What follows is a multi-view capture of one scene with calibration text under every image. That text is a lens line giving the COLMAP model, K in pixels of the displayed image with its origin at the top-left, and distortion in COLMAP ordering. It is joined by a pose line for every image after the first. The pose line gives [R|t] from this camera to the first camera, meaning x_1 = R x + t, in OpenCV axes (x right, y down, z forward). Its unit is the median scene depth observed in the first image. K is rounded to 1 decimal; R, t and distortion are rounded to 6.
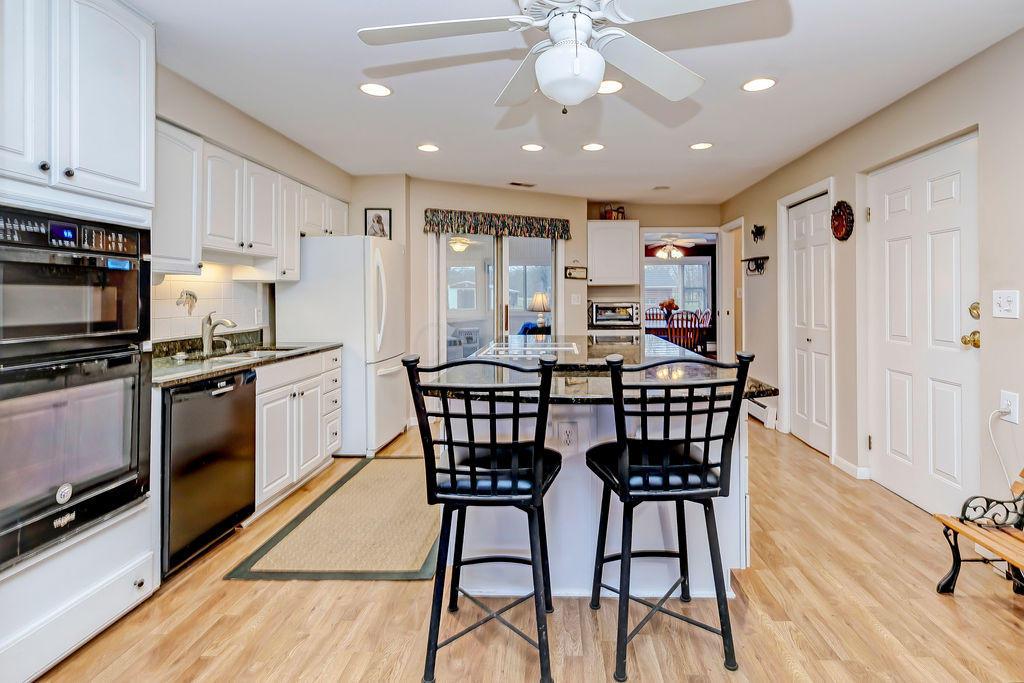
lens RADIAL K [[498.4, 0, 551.0], [0, 498.4, 291.8], [0, 0, 1]] dist [0.003935, 0.000586]
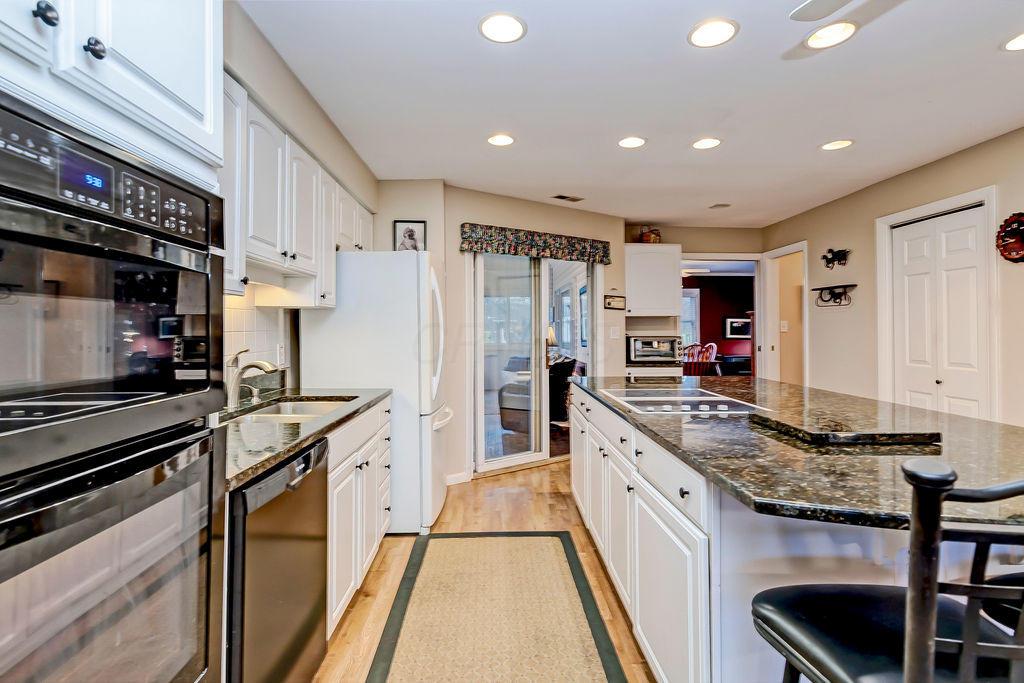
lens RADIAL K [[482.5, 0, 508.1], [0, 482.5, 323.0], [0, 0, 1]] dist [0.002278, 0.000739]
pose [[0.998848, 0.005361, 0.047679, -0.212960], [-0.005222, 0.999982, -0.003037, 0.002204], [-0.047695, 0.002784, 0.998858, 0.191558]]
